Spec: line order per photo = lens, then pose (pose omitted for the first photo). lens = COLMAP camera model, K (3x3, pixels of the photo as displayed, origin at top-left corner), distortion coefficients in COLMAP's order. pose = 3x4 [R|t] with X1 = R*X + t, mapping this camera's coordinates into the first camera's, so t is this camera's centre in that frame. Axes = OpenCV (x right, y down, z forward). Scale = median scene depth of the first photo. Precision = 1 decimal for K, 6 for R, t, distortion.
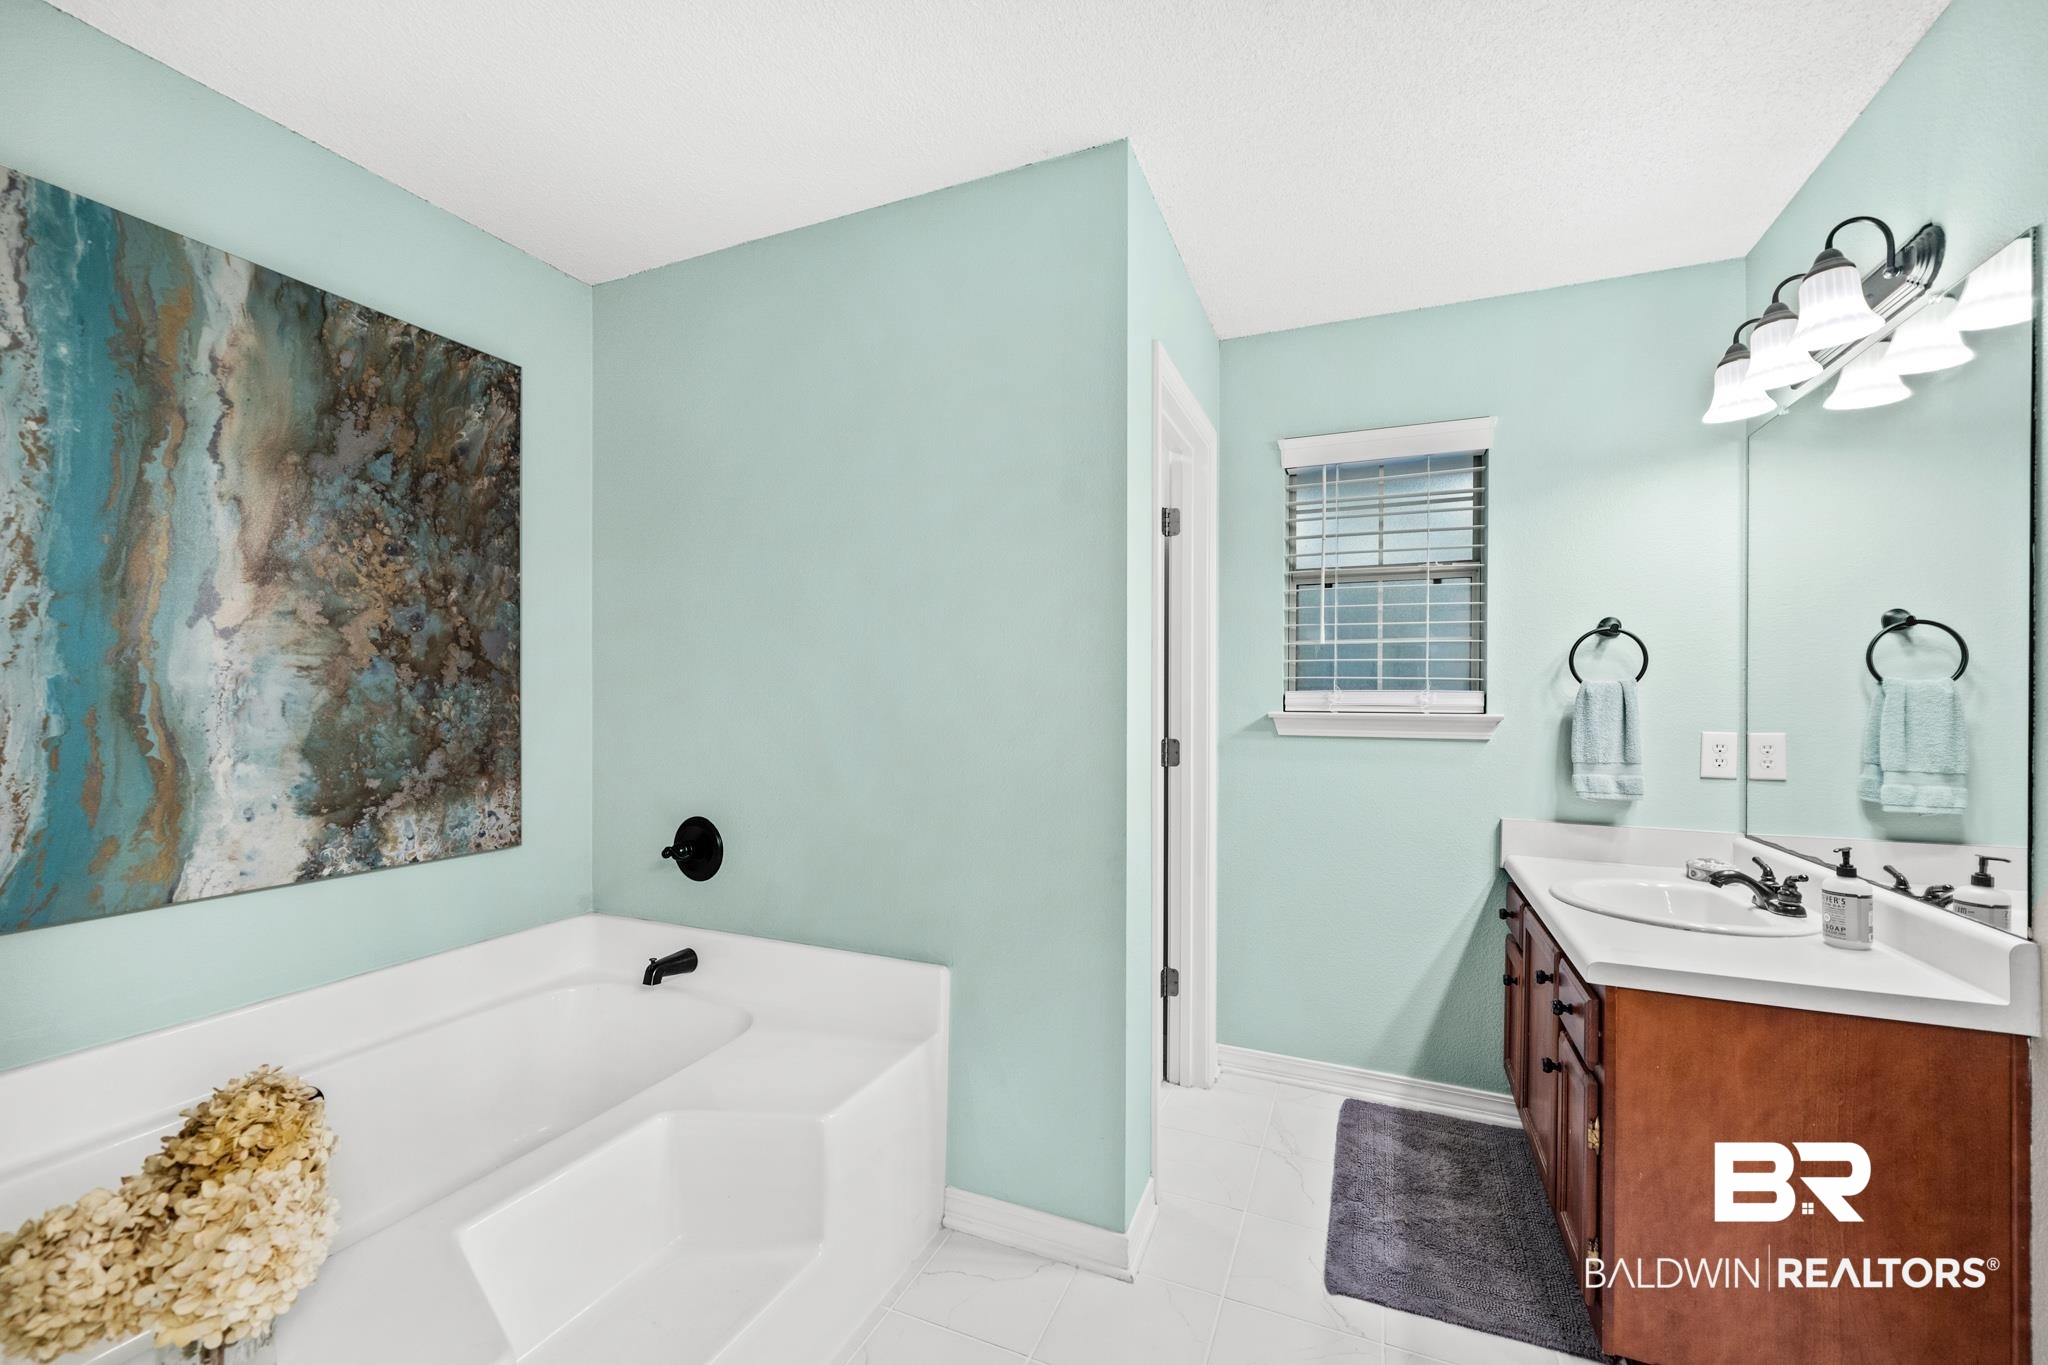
lens RADIAL K [[819.6, 0, 1026.6], [0, 819.6, 697.0], [0, 0, 1]] dist [-0.001061, 0.000090]
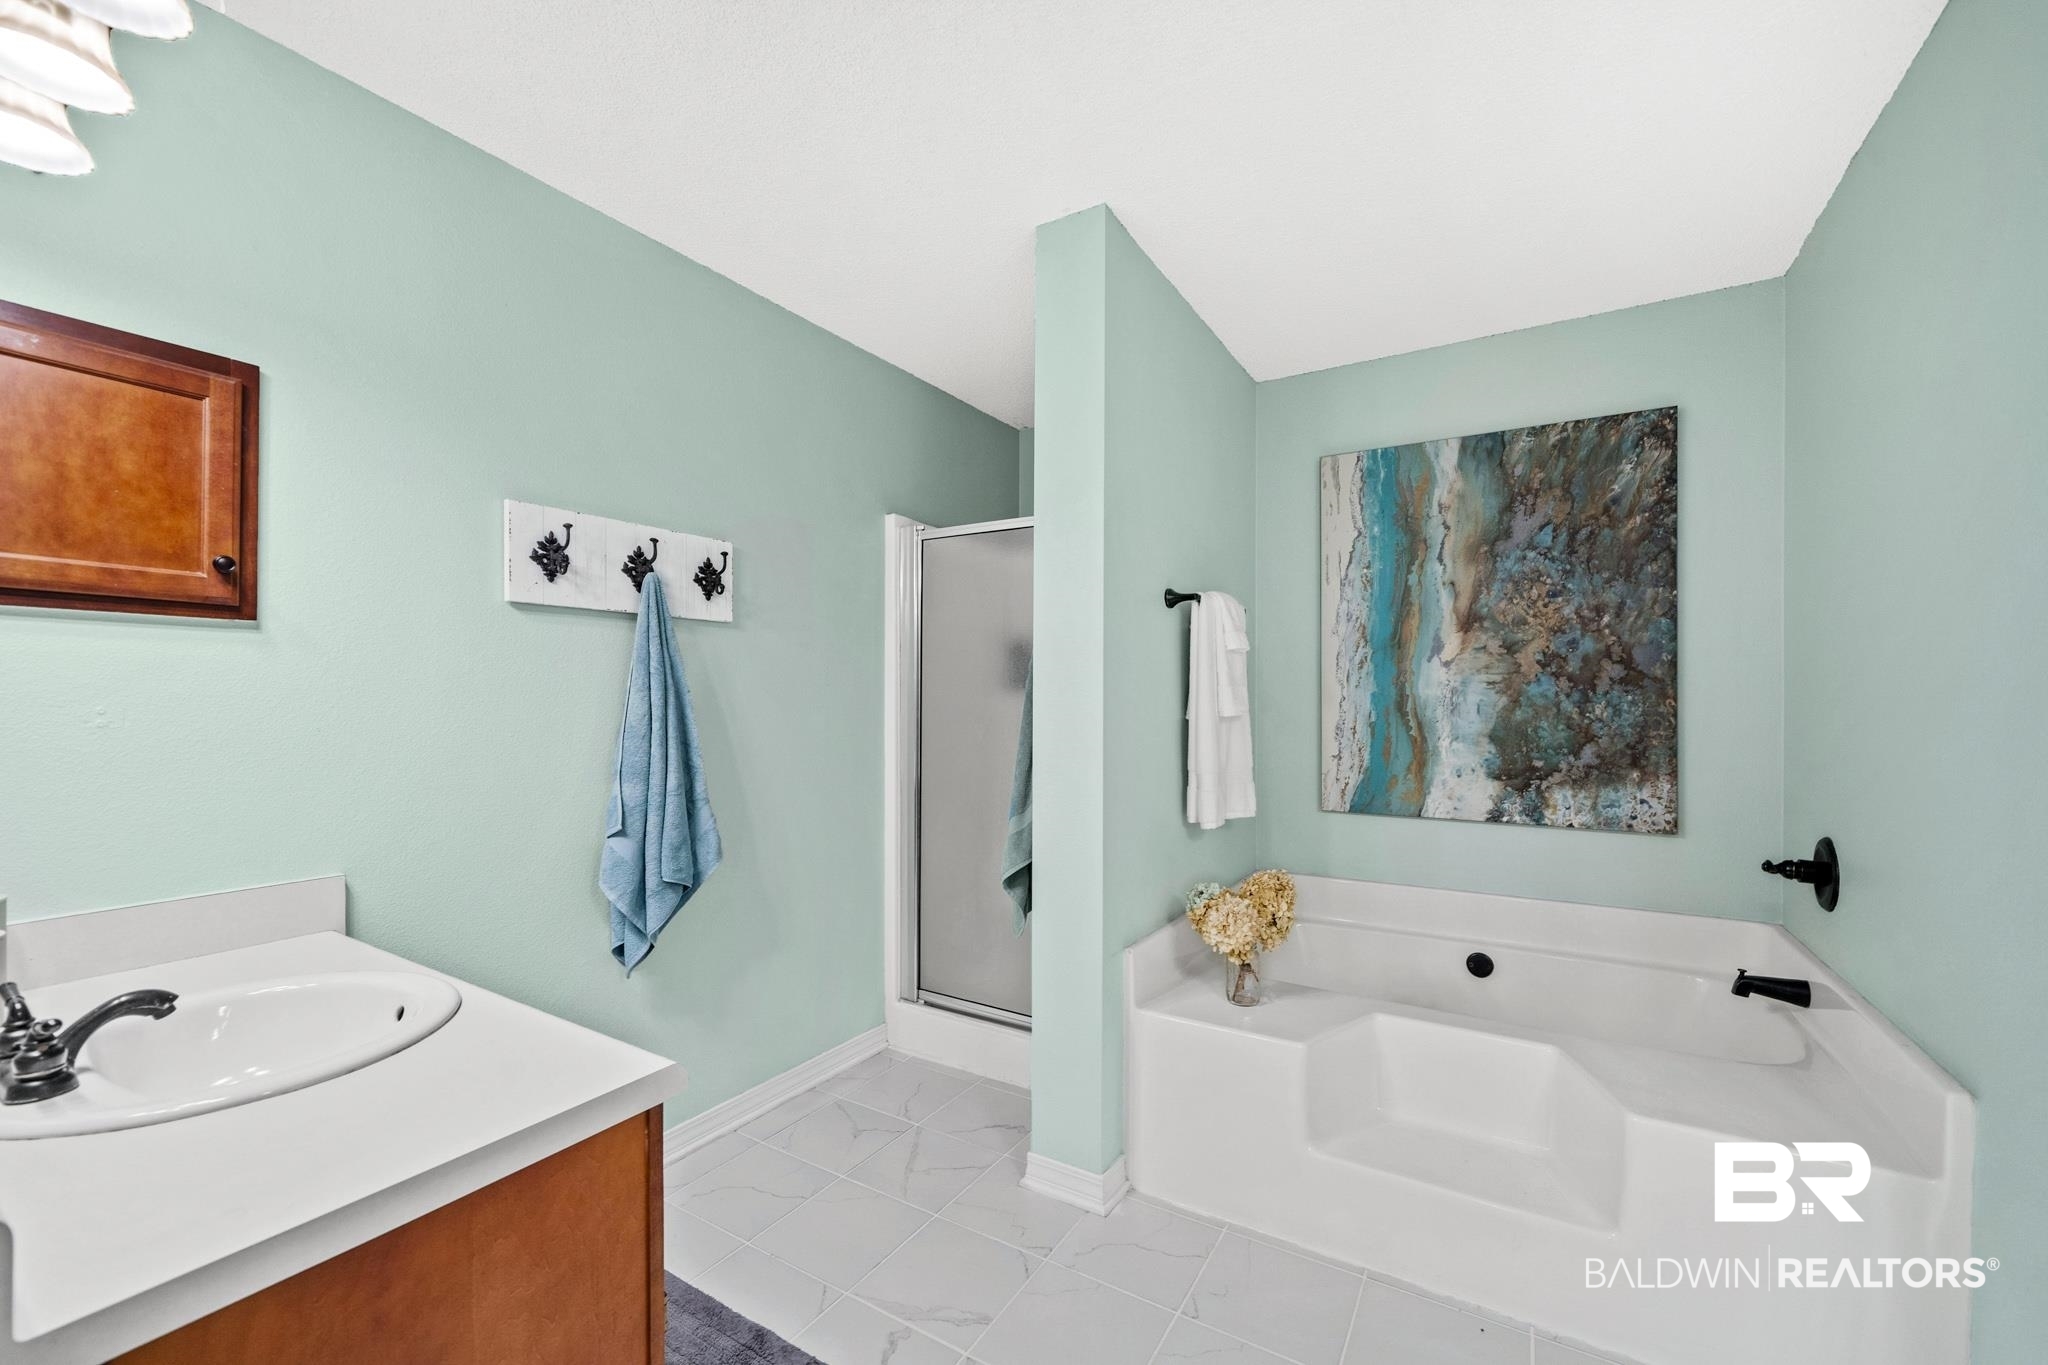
lens RADIAL K [[819.6, 0, 1026.6], [0, 819.6, 697.0], [0, 0, 1]] dist [-0.001061, 0.000090]
pose [[-0.138483, -0.010461, -0.990310, 0.694256], [-0.002031, 0.999945, -0.010279, 0.007772], [0.990363, 0.000587, -0.138496, 0.319865]]
